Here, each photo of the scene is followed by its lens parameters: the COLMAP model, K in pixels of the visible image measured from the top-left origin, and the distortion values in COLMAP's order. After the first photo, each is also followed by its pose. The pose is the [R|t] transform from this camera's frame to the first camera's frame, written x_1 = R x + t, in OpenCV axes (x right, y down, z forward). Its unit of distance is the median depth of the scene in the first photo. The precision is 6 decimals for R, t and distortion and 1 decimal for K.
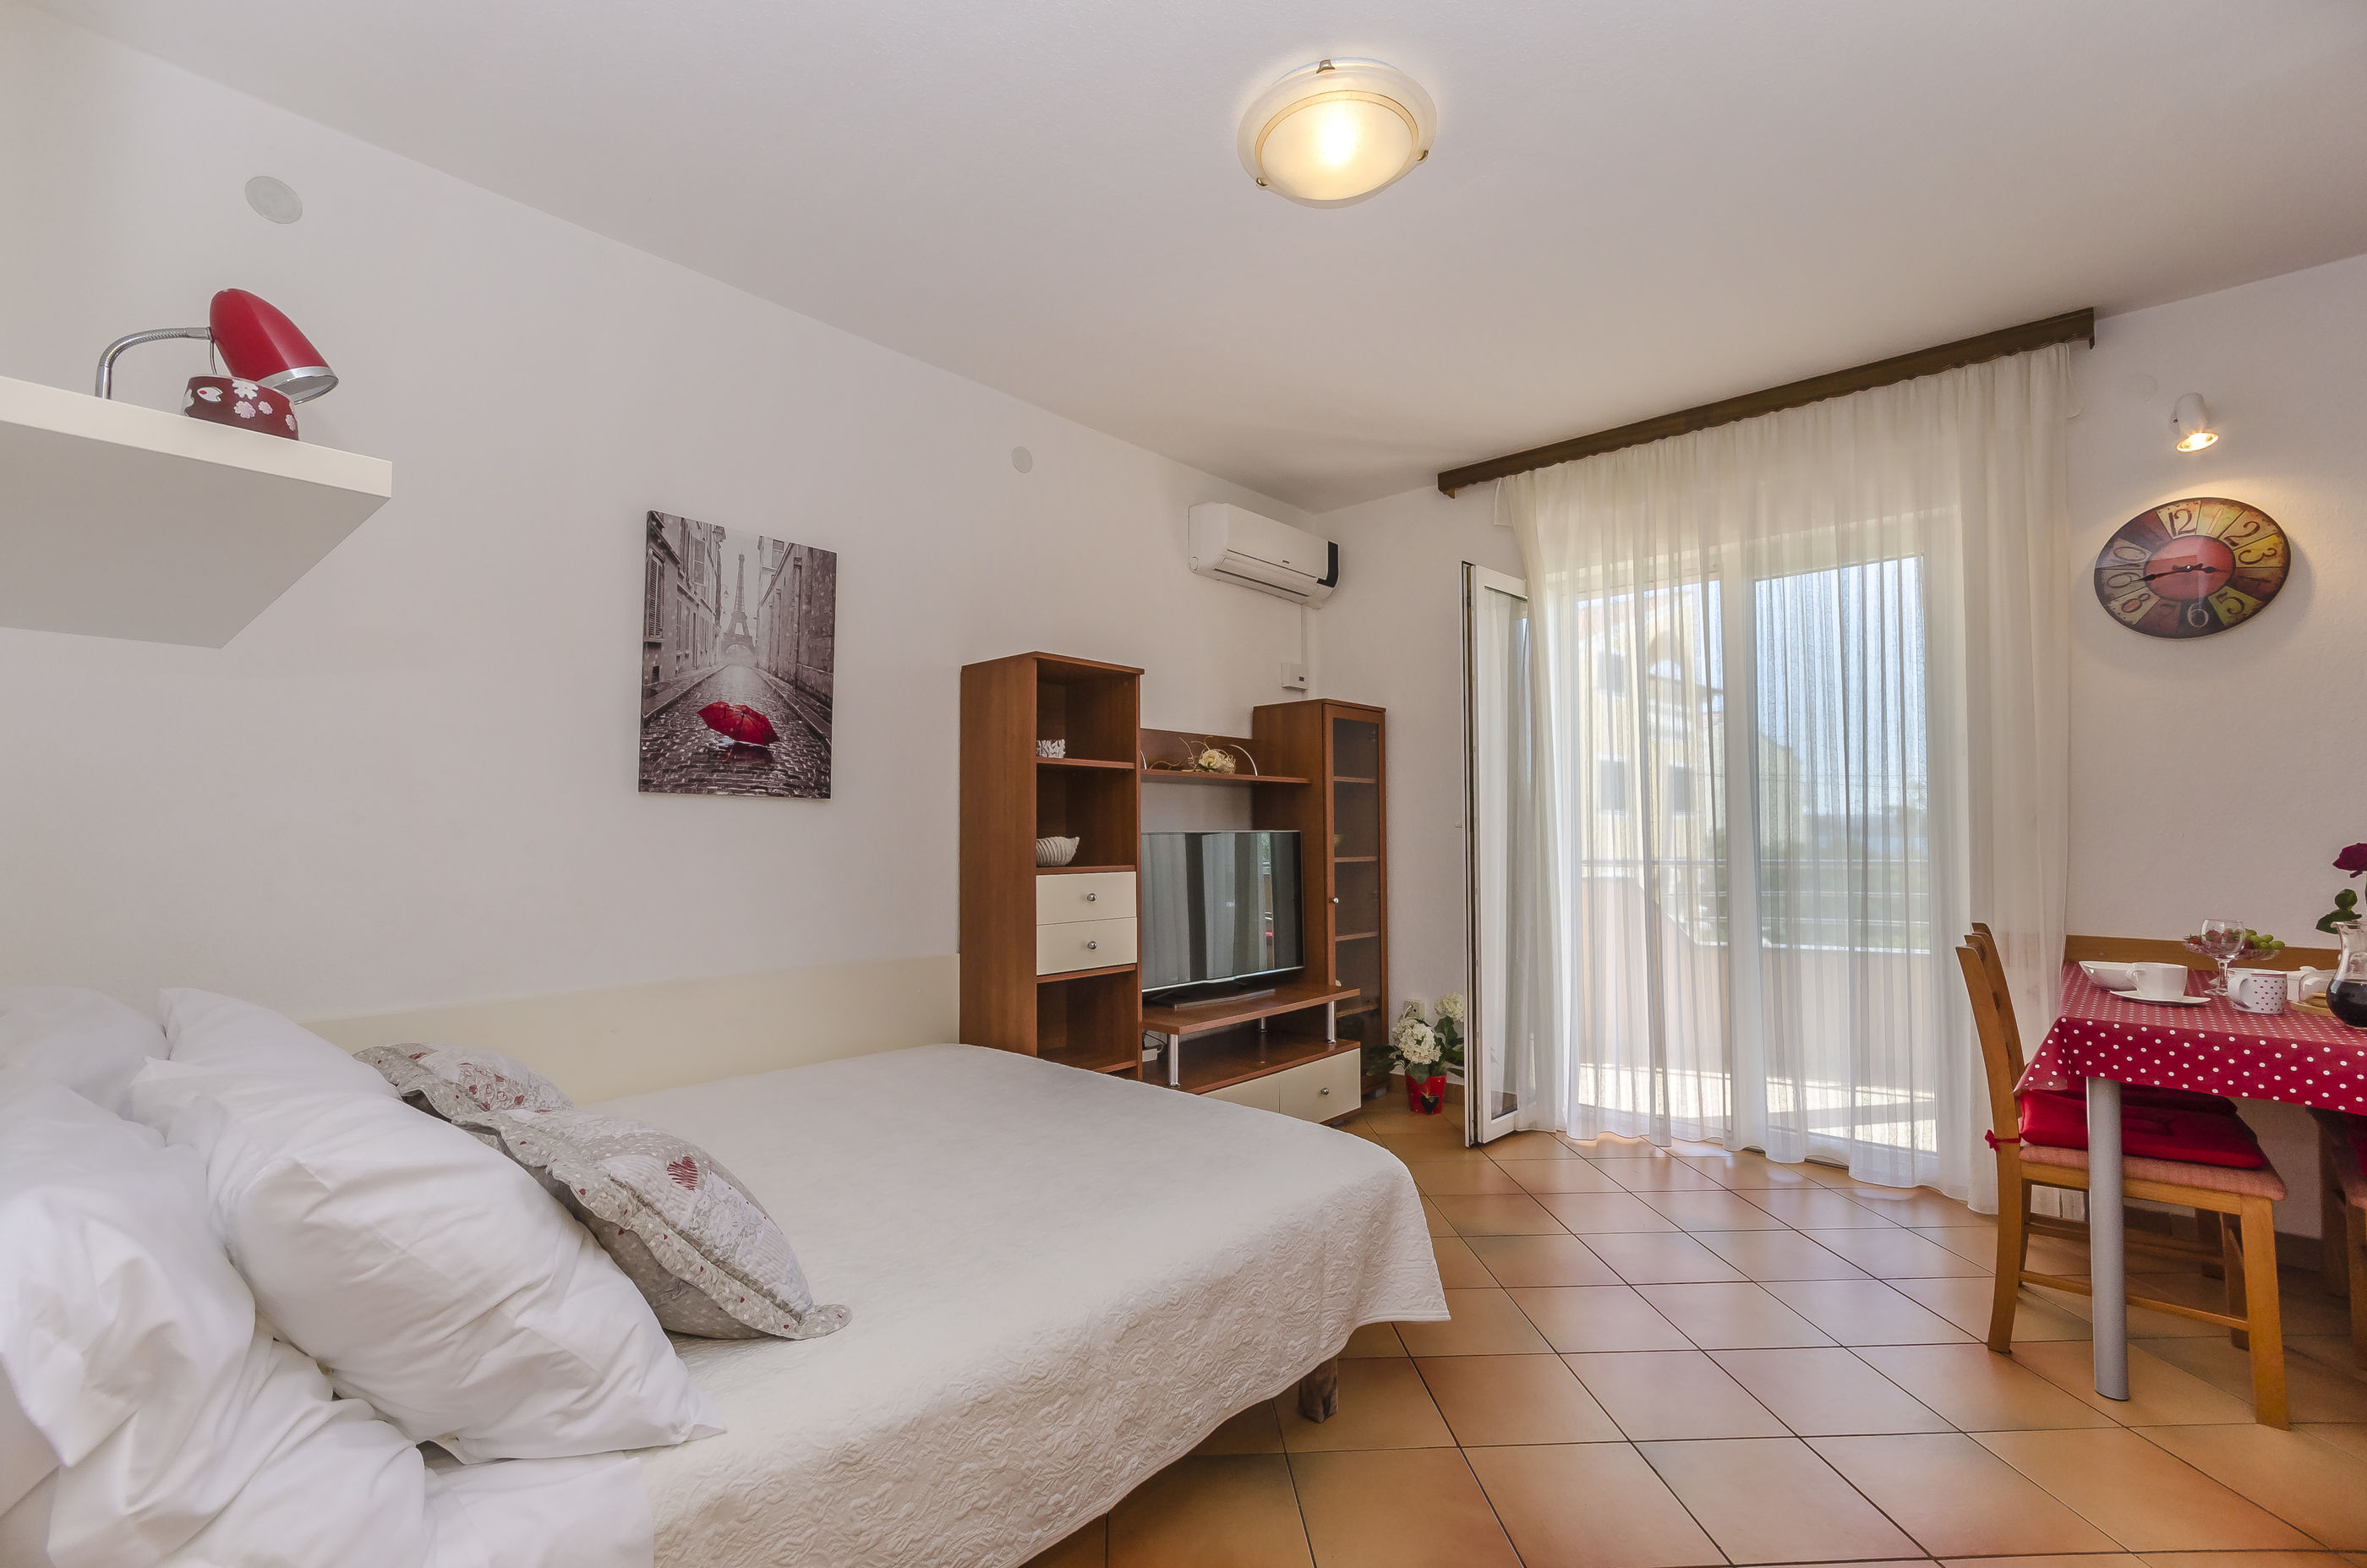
lens RADIAL K [[1046.9, 0, 1190.5], [0, 1046.9, 789.7], [0, 0, 1]] dist [-0.000110, 0.000653]
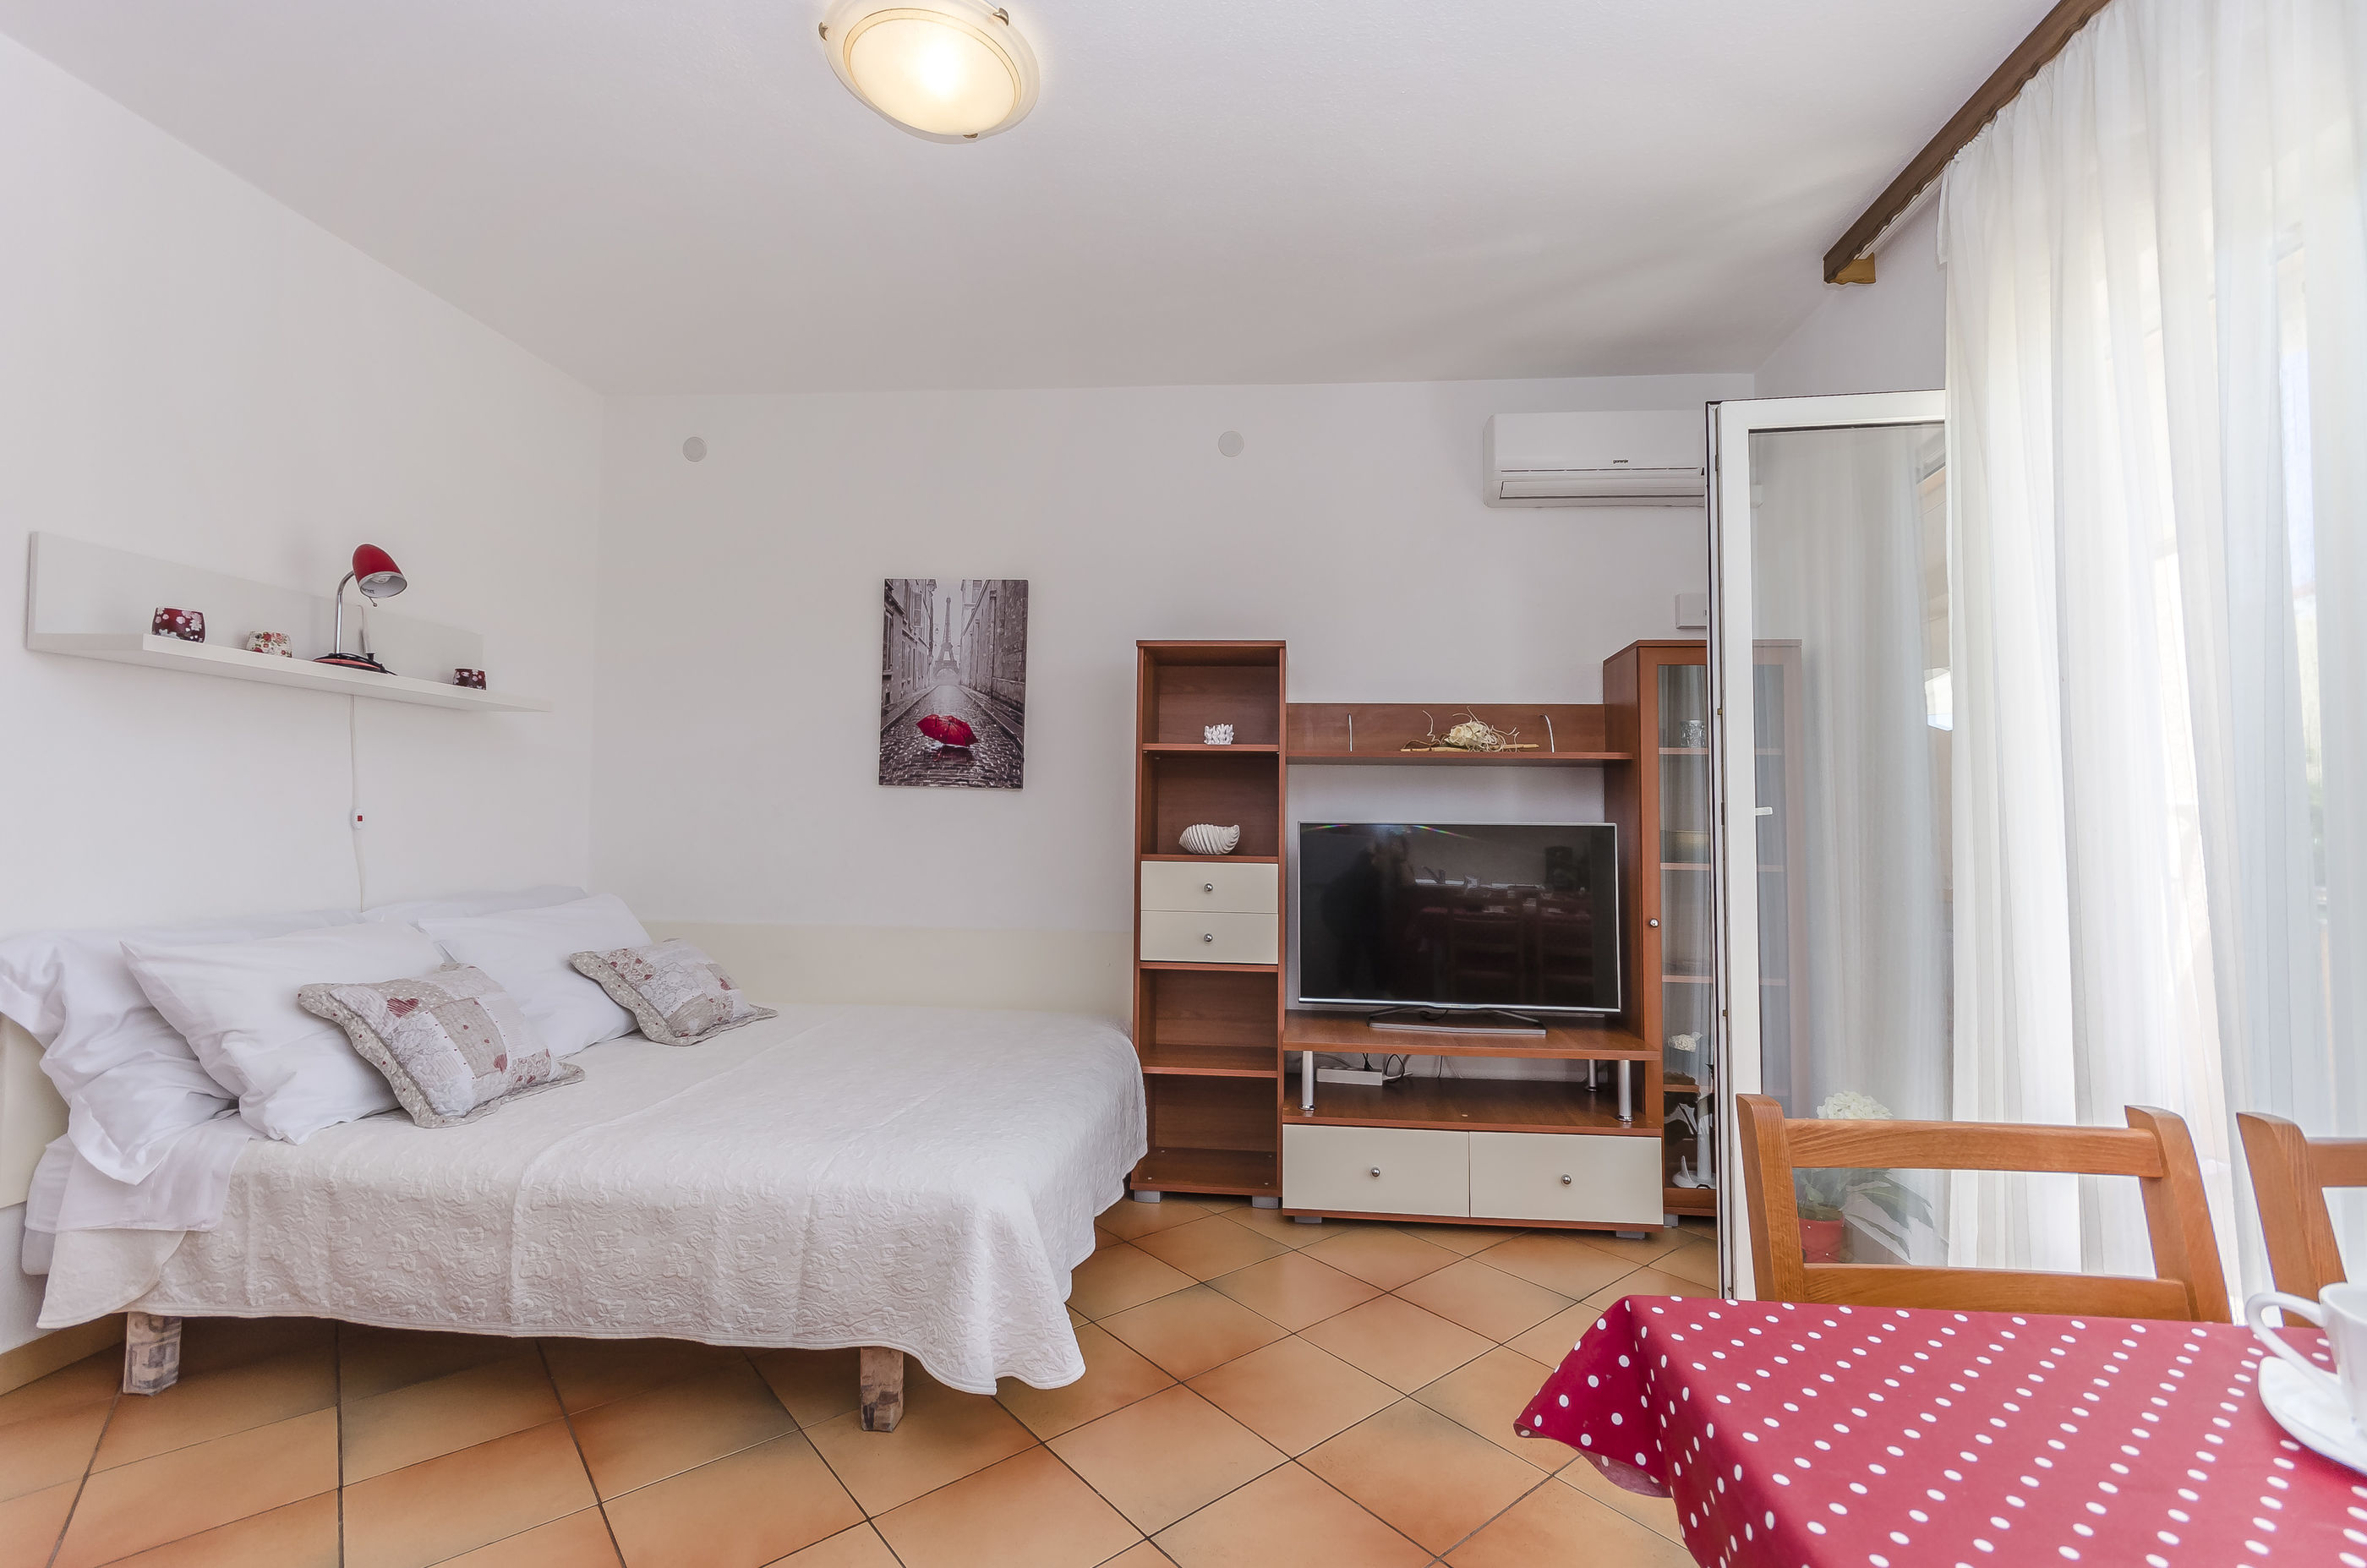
lens RADIAL K [[1046.9, 0, 1191.0], [0, 1046.9, 784.4], [0, 0, 1]] dist [-0.000110, 0.000653]
pose [[0.591564, -0.020253, -0.806003, 0.769162], [0.016228, 0.999781, -0.013212, 0.024123], [0.806095, -0.005264, 0.591763, 0.483461]]
